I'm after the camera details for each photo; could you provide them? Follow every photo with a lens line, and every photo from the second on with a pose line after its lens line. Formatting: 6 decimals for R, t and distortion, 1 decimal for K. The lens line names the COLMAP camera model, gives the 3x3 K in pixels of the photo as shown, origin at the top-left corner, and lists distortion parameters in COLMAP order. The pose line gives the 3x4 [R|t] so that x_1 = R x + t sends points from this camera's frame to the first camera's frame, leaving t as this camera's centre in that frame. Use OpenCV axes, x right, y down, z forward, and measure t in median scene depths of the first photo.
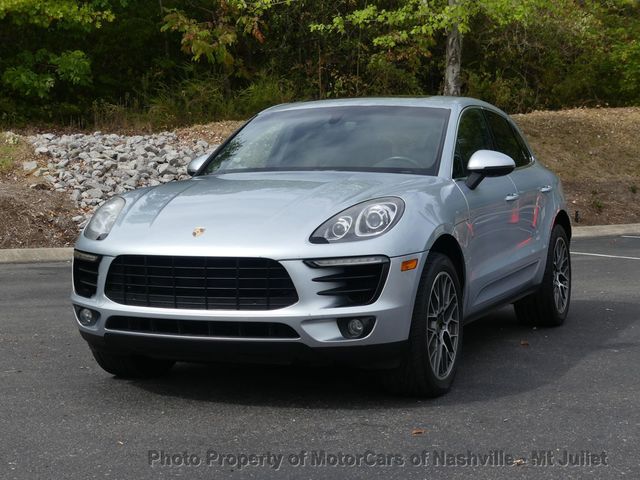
lens RADIAL K [[1219.7, 0, 320.0], [0, 1219.7, 240.0], [0, 0, 1]] dist [-0.017198, -0.010749]
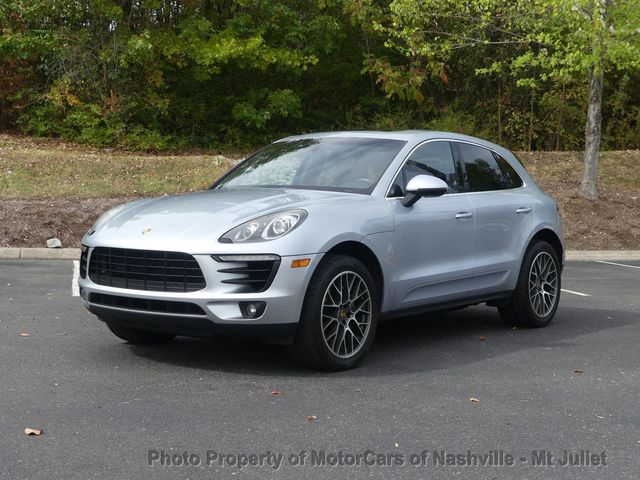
lens RADIAL K [[1070.6, 0, 320.0], [0, 1070.6, 240.0], [0, 0, 1]] dist [-0.039833, -0.027360]
pose [[0.969601, 0.036726, -0.241919, 0.317053], [-0.039956, 0.999166, -0.008457, 0.004566], [0.241407, 0.017866, 0.970260, -0.061825]]
